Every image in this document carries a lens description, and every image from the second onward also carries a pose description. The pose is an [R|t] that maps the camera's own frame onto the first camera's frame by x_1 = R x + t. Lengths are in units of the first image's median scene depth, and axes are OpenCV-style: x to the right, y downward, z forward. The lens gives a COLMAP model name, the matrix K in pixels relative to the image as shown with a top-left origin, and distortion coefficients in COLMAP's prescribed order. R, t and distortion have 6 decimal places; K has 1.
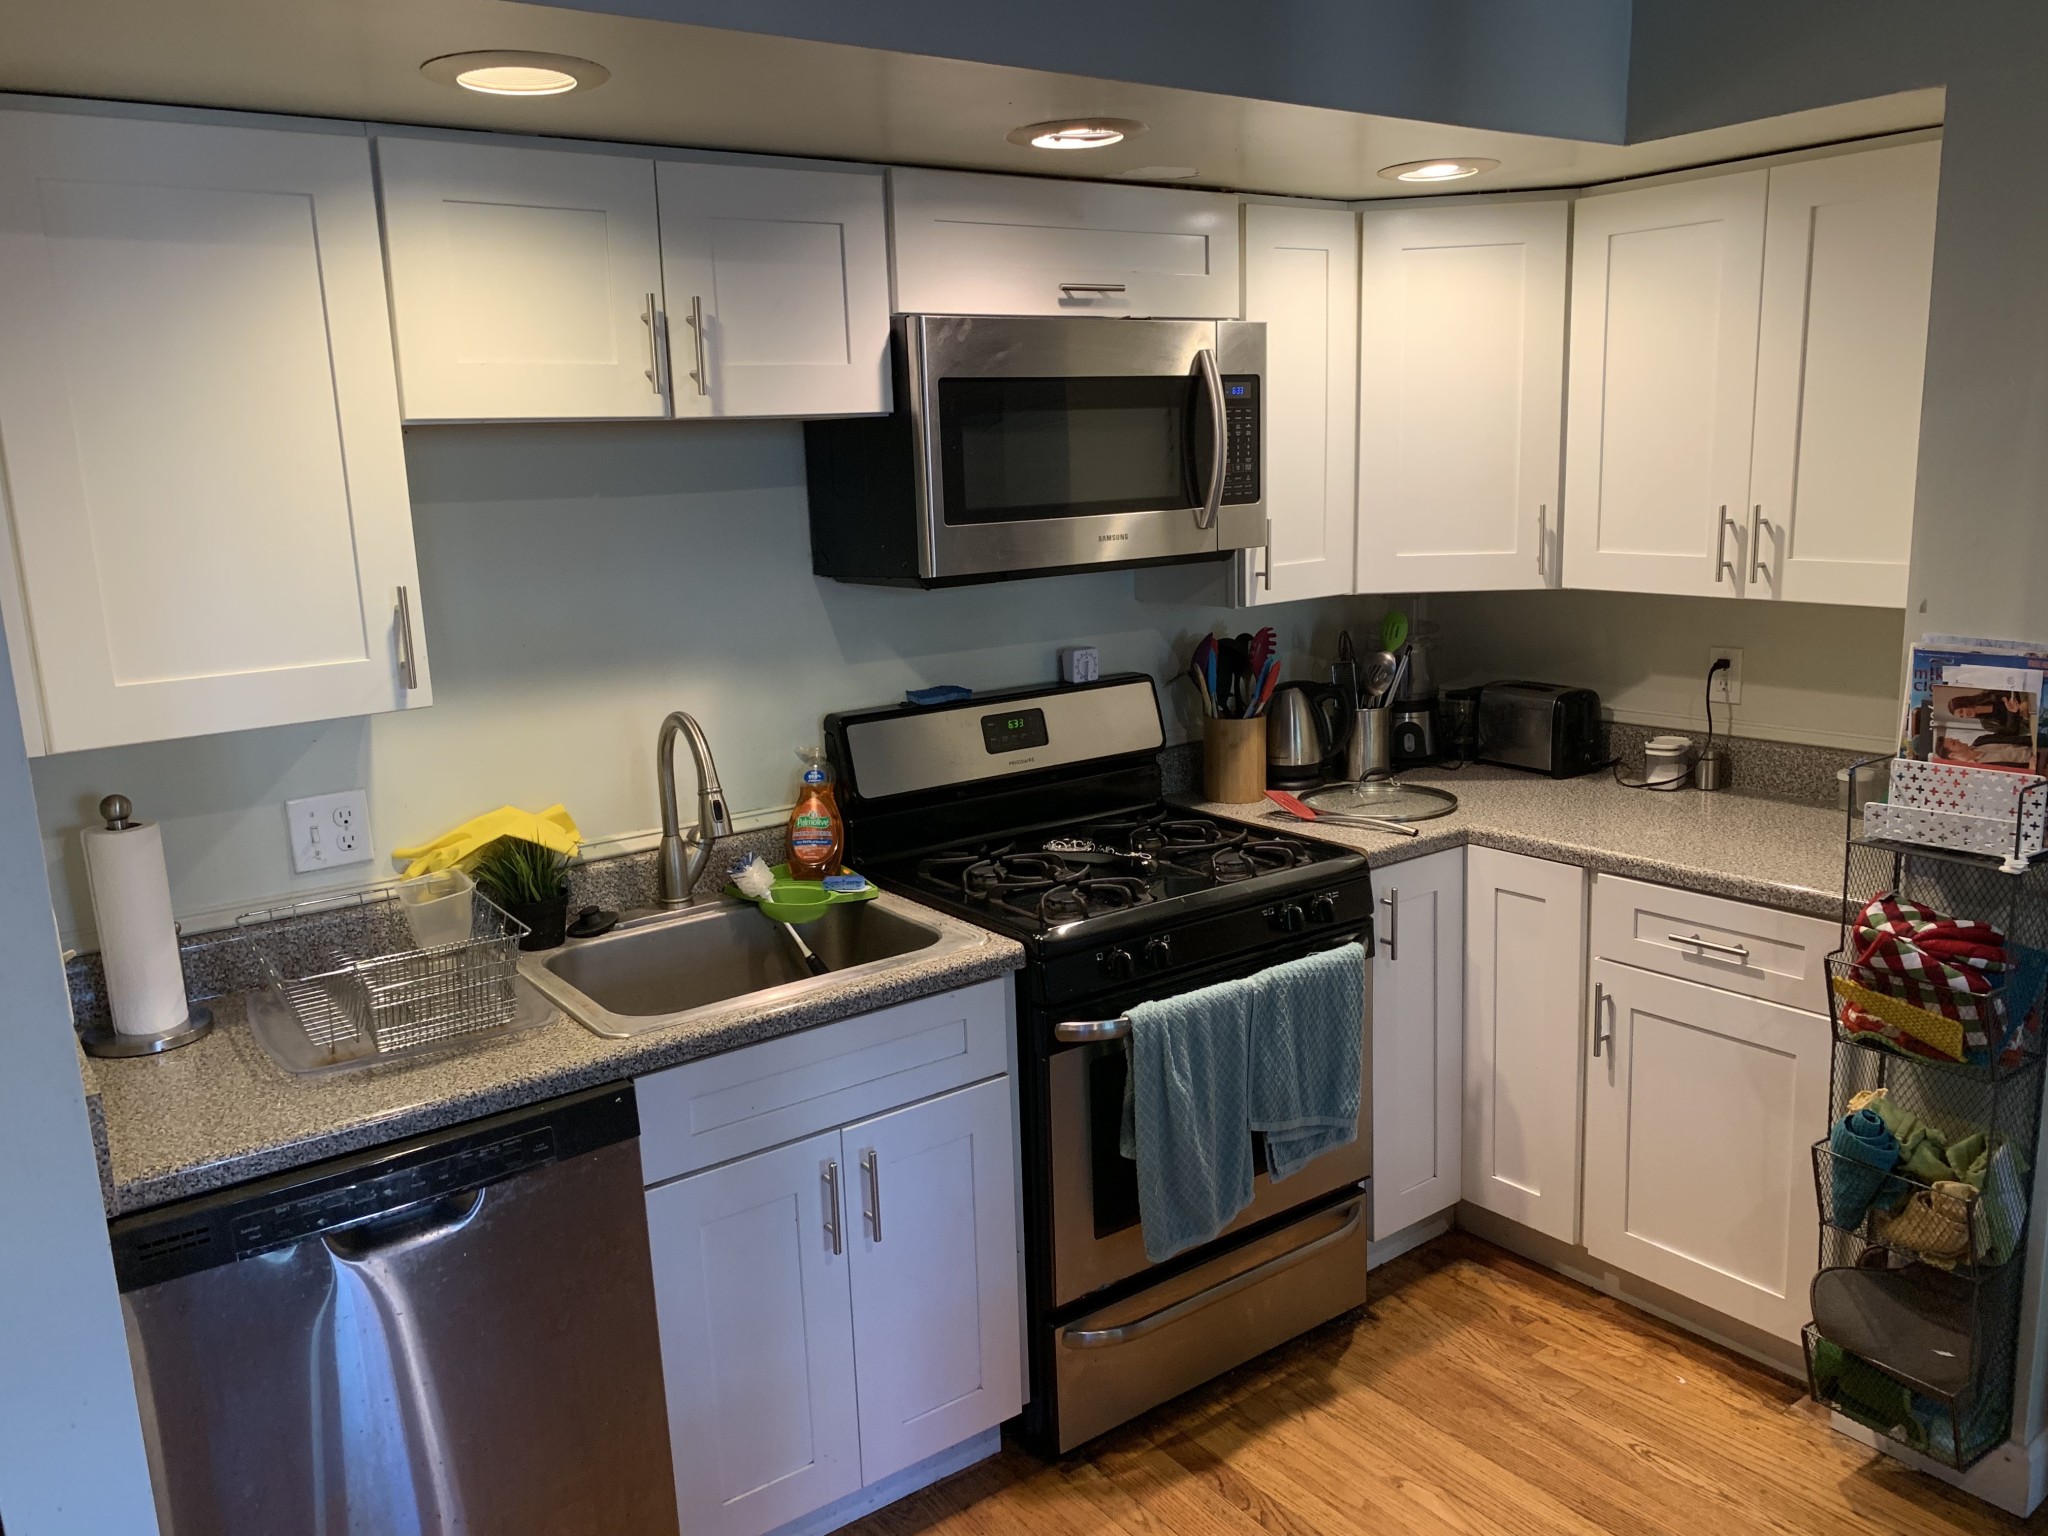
lens RADIAL K [[1564.9, 0, 1017.6], [0, 1564.9, 762.9], [0, 0, 1]] dist [0.051195, -0.037684]
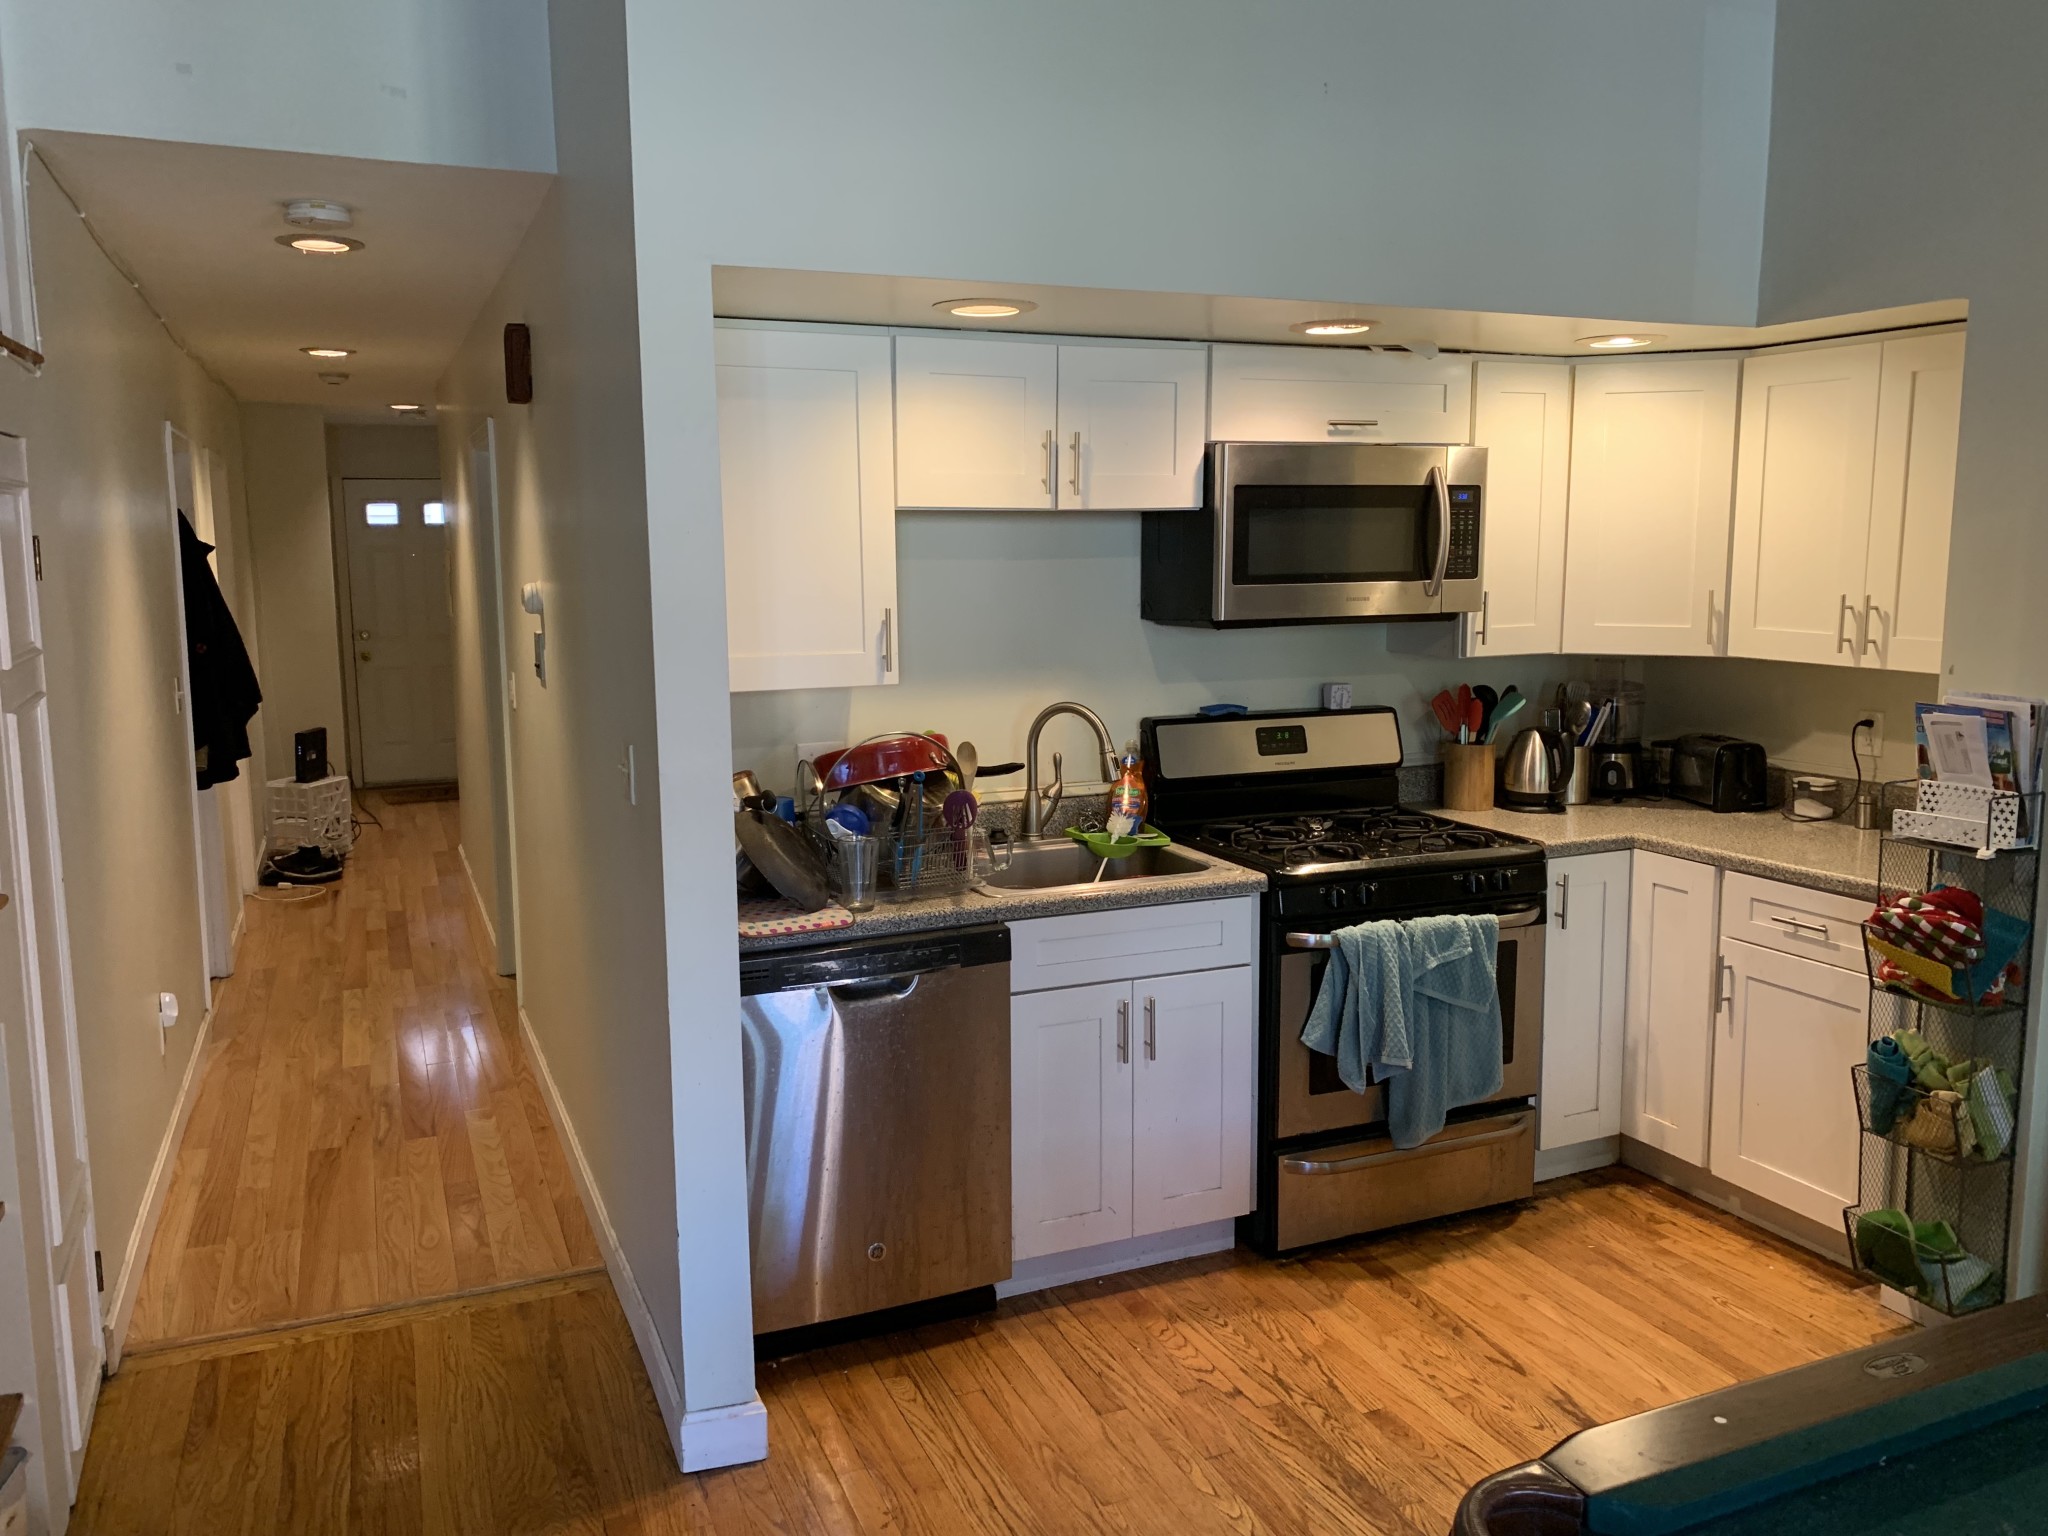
lens RADIAL K [[1564.9, 0, 1032.1], [0, 1564.9, 756.0], [0, 0, 1]] dist [0.051195, -0.037684]
pose [[0.977360, 0.059410, -0.203071, 0.070939], [-0.070387, 0.996400, -0.047258, 0.081639], [0.199532, 0.060482, 0.978023, -0.416504]]
